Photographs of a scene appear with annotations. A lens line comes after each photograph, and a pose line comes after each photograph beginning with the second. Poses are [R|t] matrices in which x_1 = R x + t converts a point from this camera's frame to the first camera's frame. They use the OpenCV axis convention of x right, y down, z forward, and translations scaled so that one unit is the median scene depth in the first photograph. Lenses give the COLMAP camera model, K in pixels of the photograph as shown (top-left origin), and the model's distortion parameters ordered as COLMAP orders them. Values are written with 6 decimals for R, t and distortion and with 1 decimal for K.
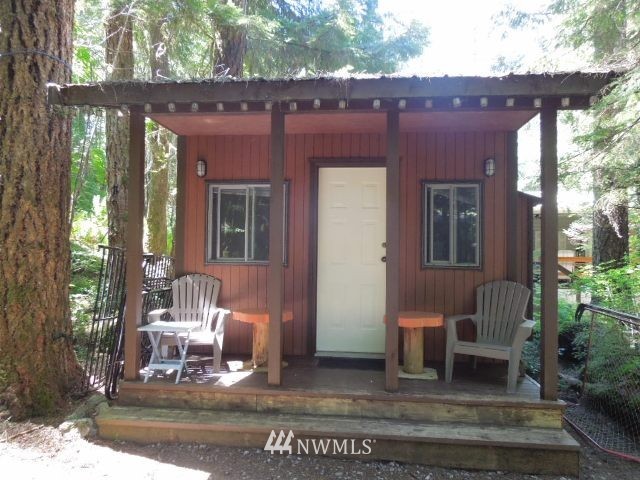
lens RADIAL K [[480.8, 0, 319.9], [0, 480.8, 240.6], [0, 0, 1]] dist [-0.005596, 0.002875]
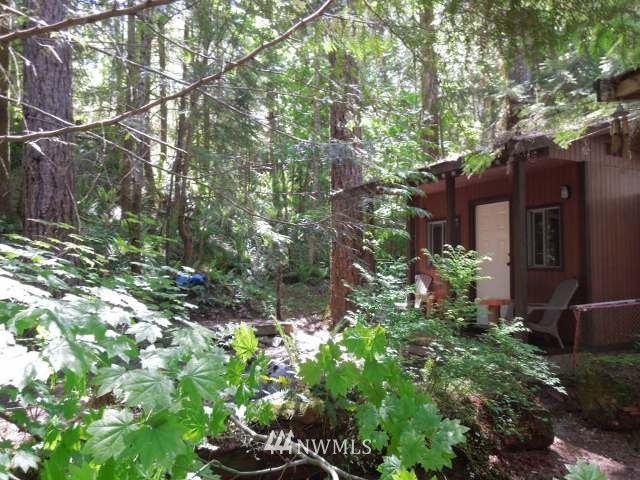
lens RADIAL K [[480.8, 0, 320.2], [0, 480.8, 240.2], [0, 0, 1]] dist [-0.005596, 0.002875]
pose [[0.501427, -0.054823, -0.863462, 1.115382], [0.025651, 0.998494, -0.048501, 0.022669], [0.864820, 0.002171, 0.502078, -0.226815]]
